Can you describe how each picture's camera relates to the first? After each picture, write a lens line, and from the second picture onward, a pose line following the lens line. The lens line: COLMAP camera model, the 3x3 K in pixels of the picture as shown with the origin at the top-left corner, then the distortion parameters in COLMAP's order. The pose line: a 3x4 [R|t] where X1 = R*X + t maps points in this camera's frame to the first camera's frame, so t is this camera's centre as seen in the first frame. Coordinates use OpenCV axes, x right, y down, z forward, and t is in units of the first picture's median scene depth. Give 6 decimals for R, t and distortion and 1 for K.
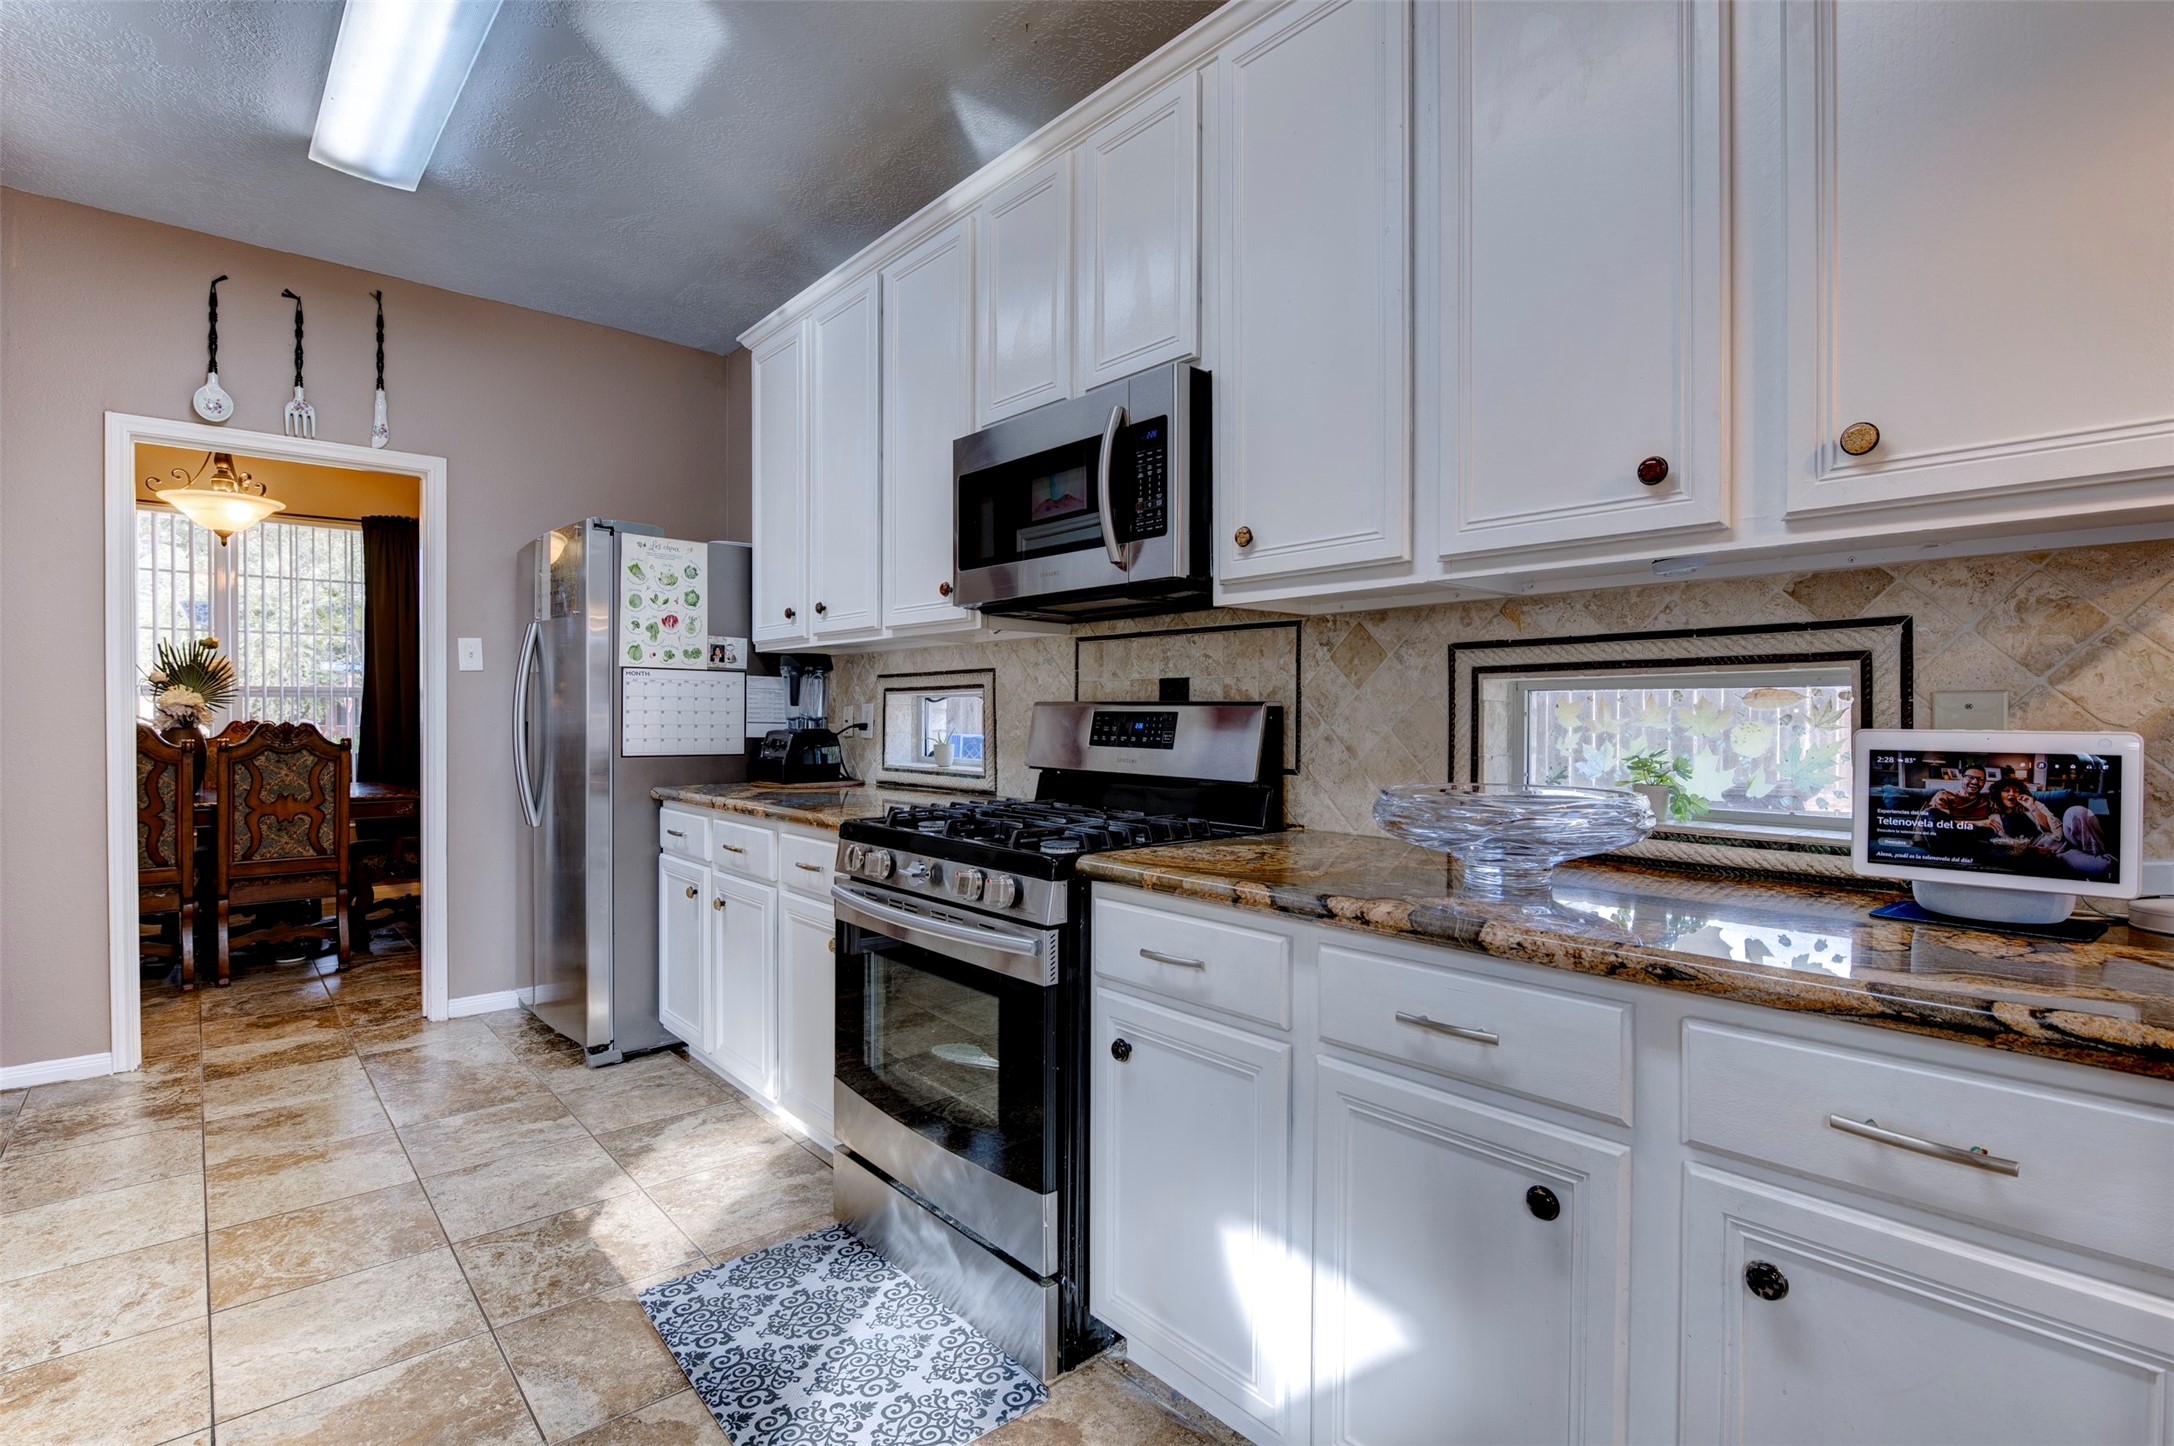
lens RADIAL K [[1023.1, 0, 1096.4], [0, 1023.1, 717.3], [0, 0, 1]] dist [-0.013744, 0.000311]
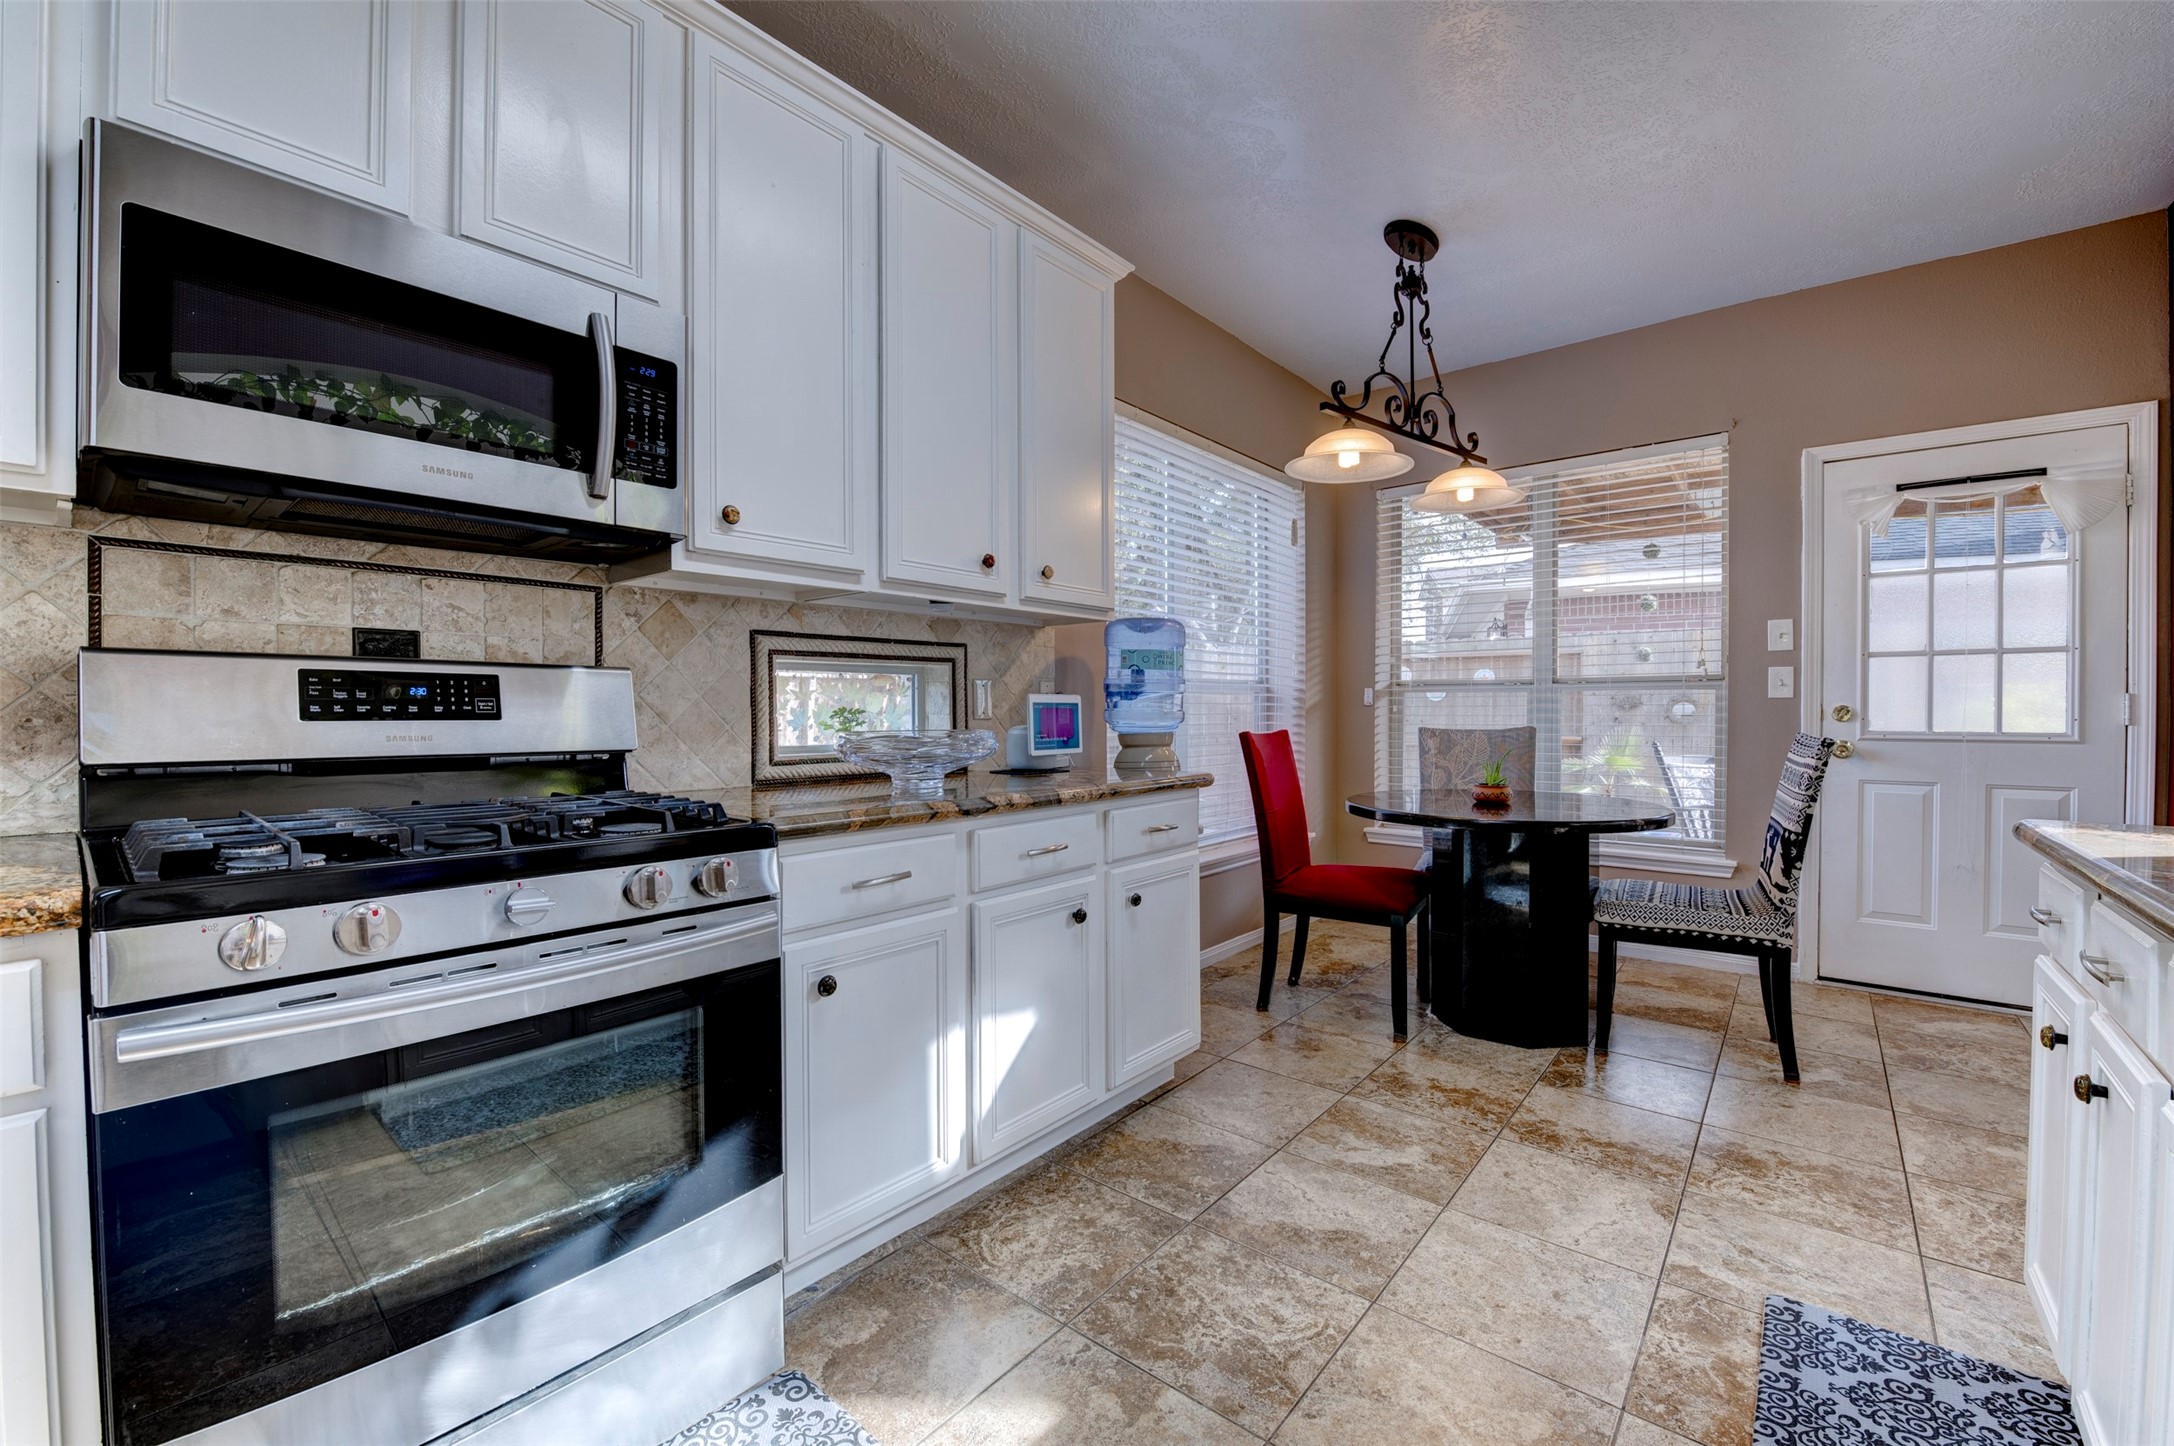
lens RADIAL K [[895.9, 0, 1074.1], [0, 895.9, 721.2], [0, 0, 1]] dist [-0.019647, -0.000489]
pose [[-0.150107, -0.015340, 0.988551, -0.566754], [0.004017, 0.999862, 0.016126, 0.018223], [-0.988662, 0.006391, -0.150025, 0.528192]]
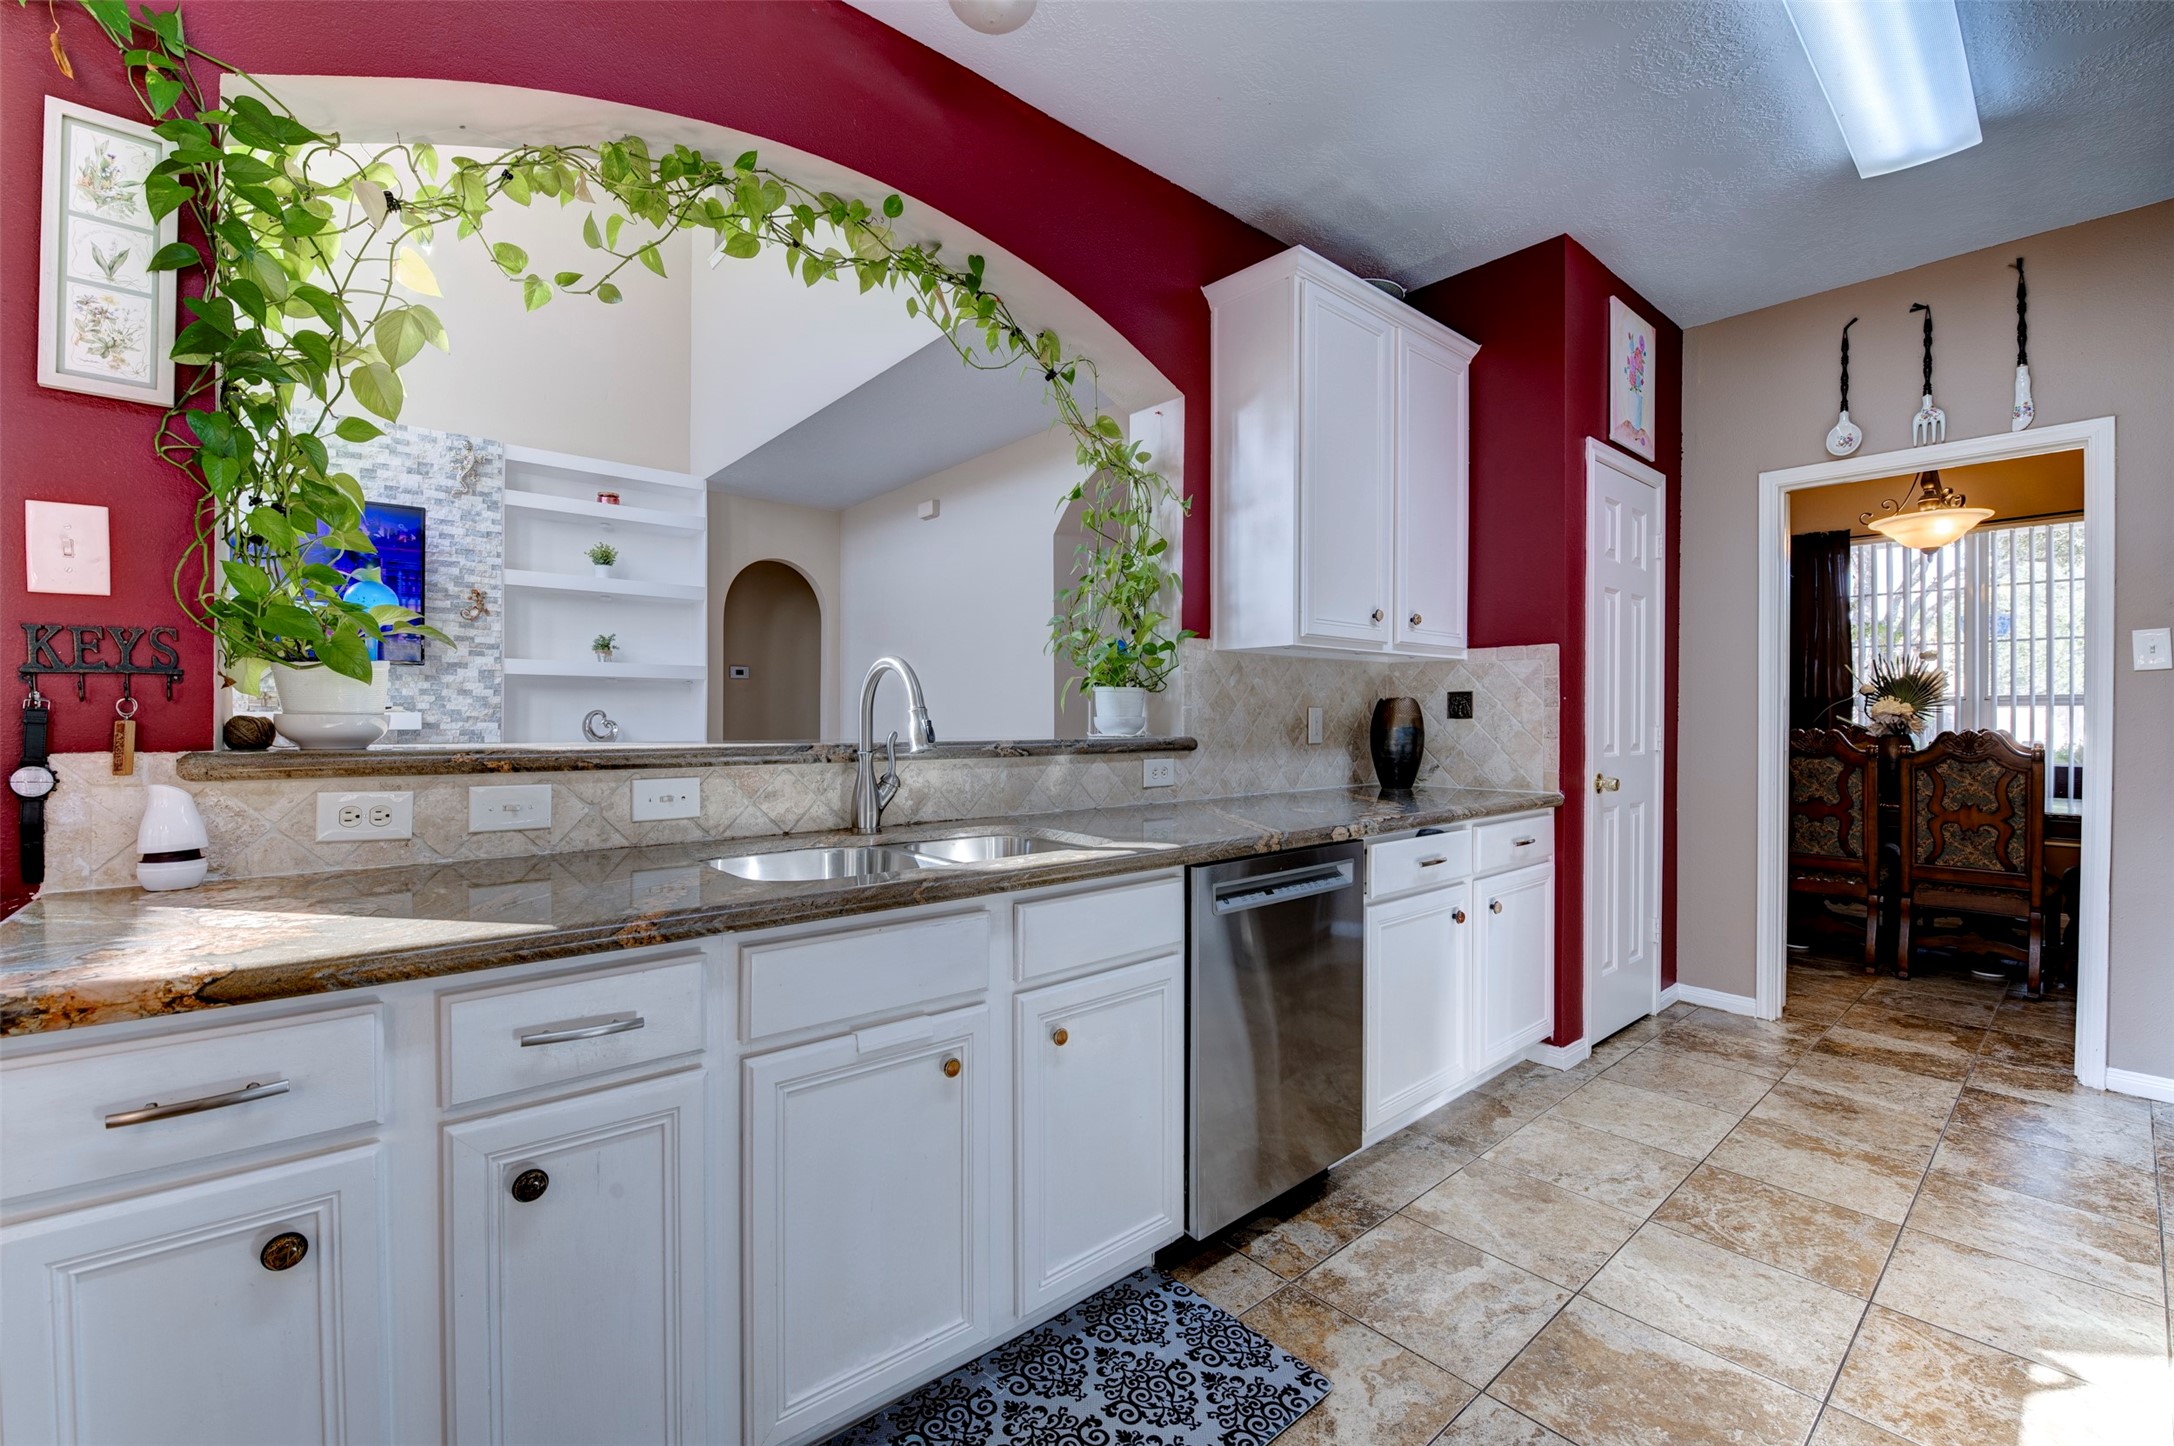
lens RADIAL K [[895.9, 0, 1064.9], [0, 895.9, 725.1], [0, 0, 1]] dist [-0.019647, -0.000489]
pose [[-0.034090, 0.007059, -0.999394, 0.134796], [-0.006544, 0.999952, 0.007286, -0.002299], [0.999397, 0.006788, -0.034042, 0.229895]]
